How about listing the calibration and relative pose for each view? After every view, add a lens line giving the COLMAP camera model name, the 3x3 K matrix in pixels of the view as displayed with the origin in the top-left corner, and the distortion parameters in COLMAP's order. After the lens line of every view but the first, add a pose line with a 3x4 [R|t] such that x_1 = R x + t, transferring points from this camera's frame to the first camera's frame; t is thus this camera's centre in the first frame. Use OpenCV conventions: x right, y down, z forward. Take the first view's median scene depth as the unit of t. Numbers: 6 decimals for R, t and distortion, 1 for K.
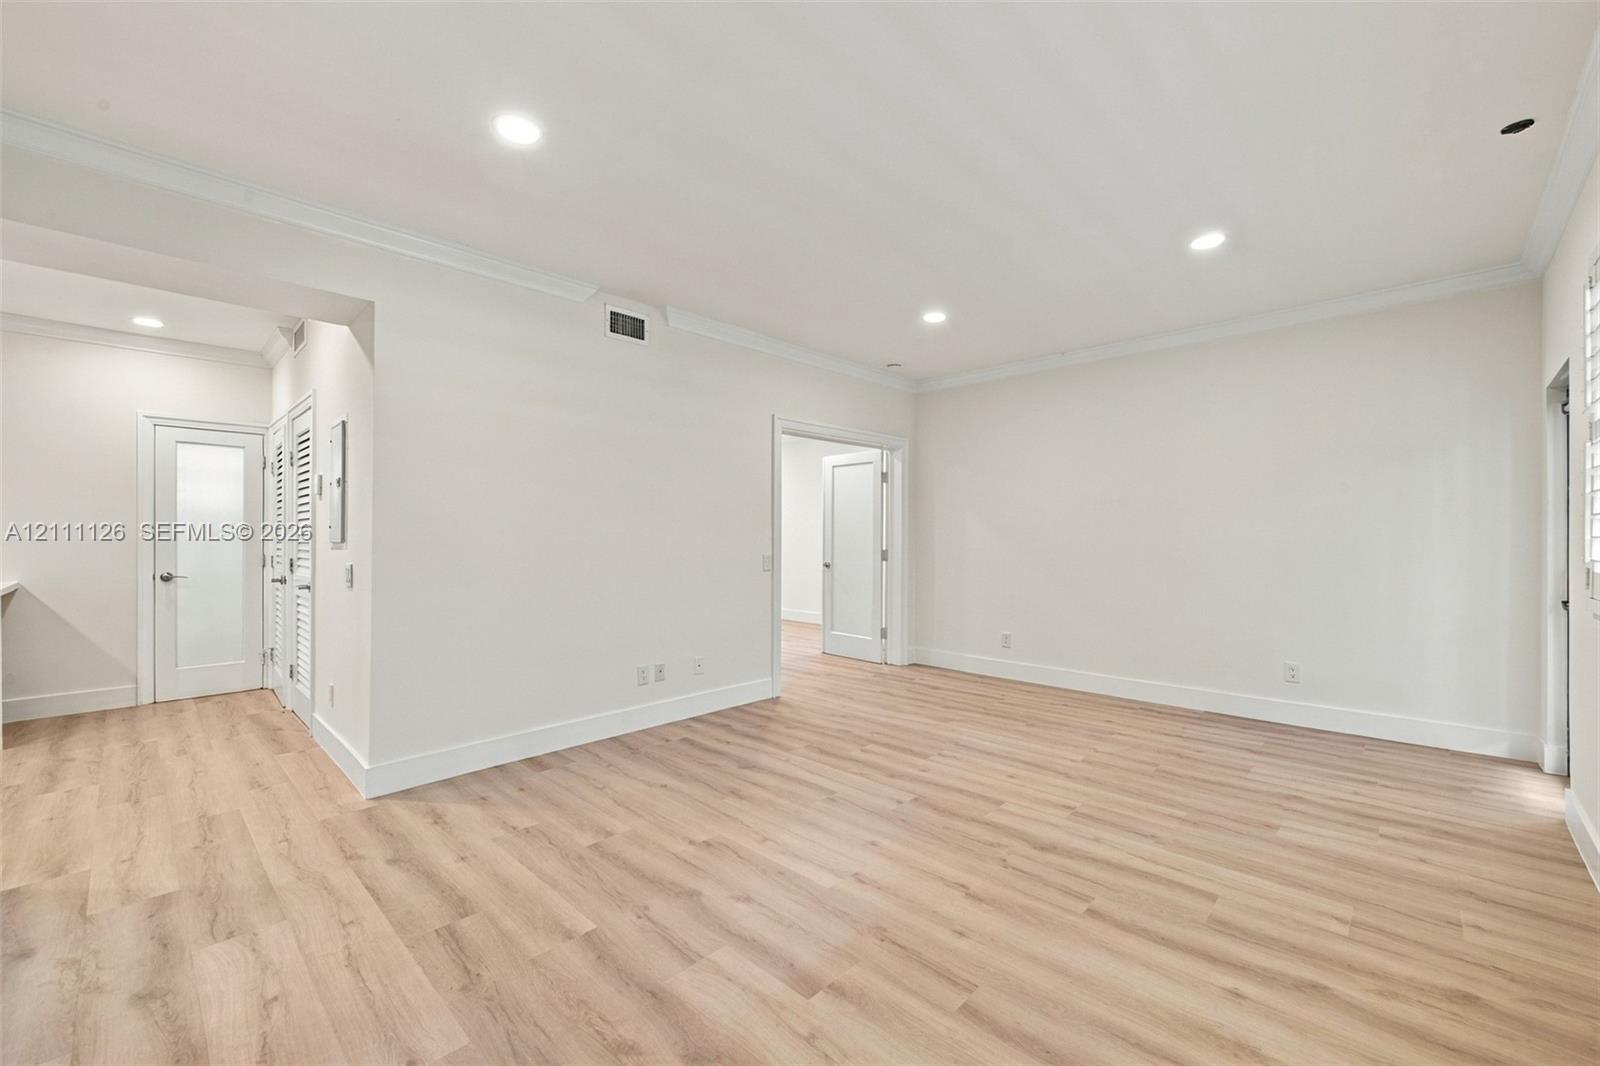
lens RADIAL K [[639.2, 0, 799.1], [0, 639.2, 528.8], [0, 0, 1]] dist [-0.008288, -0.000321]
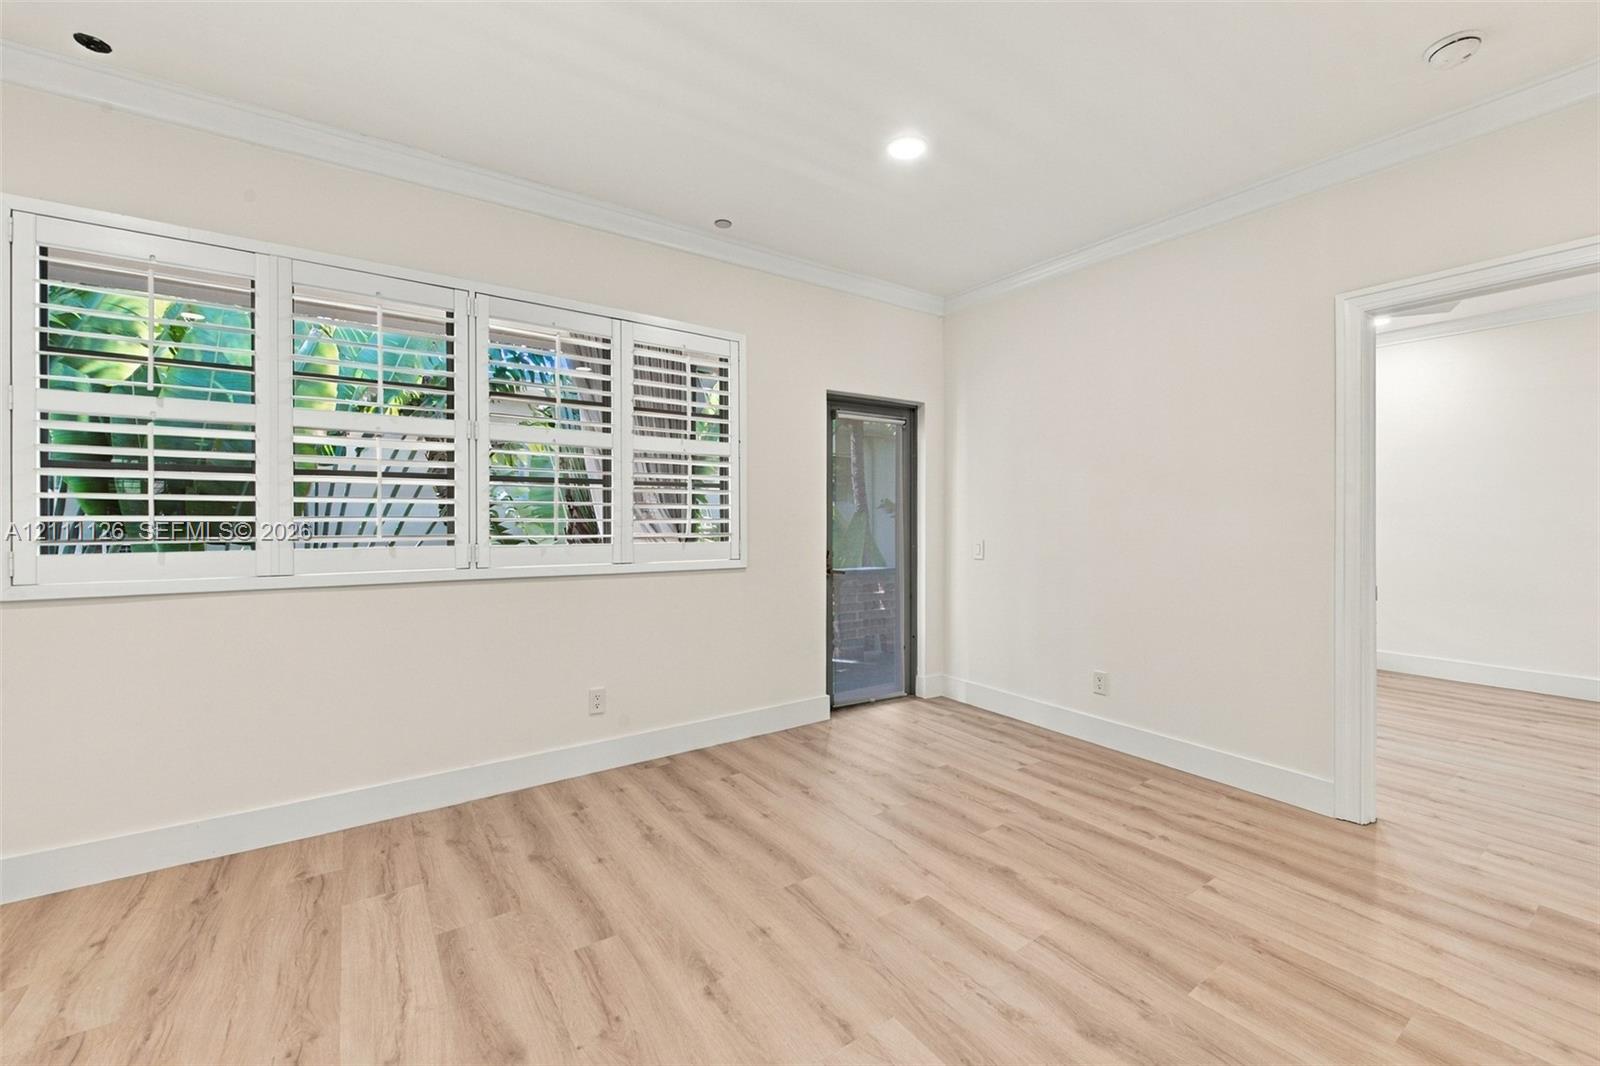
lens RADIAL K [[639.2, 0, 799.1], [0, 639.2, 528.8], [0, 0, 1]] dist [-0.008288, -0.000321]
pose [[-0.980740, -0.006517, 0.195208, 0.013569], [-0.004013, 0.999905, 0.013220, 0.010690], [-0.195276, 0.012182, -0.980673, 1.493970]]
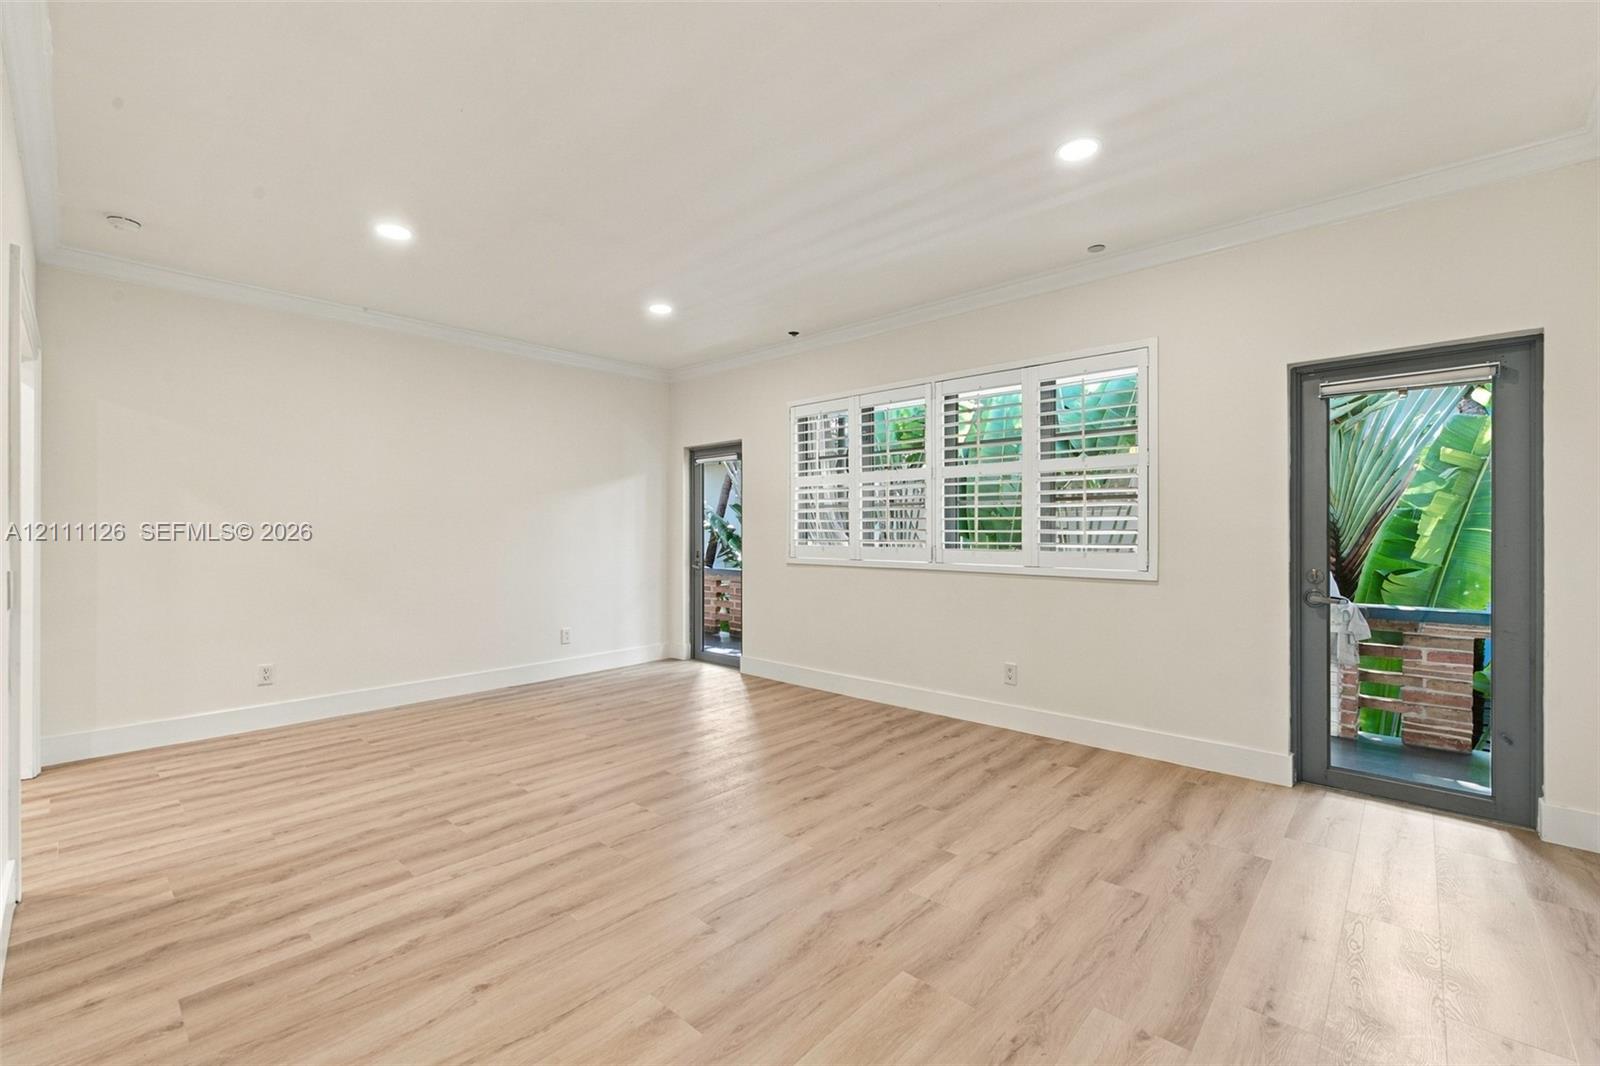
lens RADIAL K [[684.5, 0, 809.7], [0, 684.5, 524.3], [0, 0, 1]] dist [-0.005818, 0.000030]
pose [[-0.031467, 0.004265, 0.999496, -0.990457], [-0.007195, 0.999964, -0.004494, 0.012030], [-0.999479, -0.007333, -0.031435, 0.916801]]
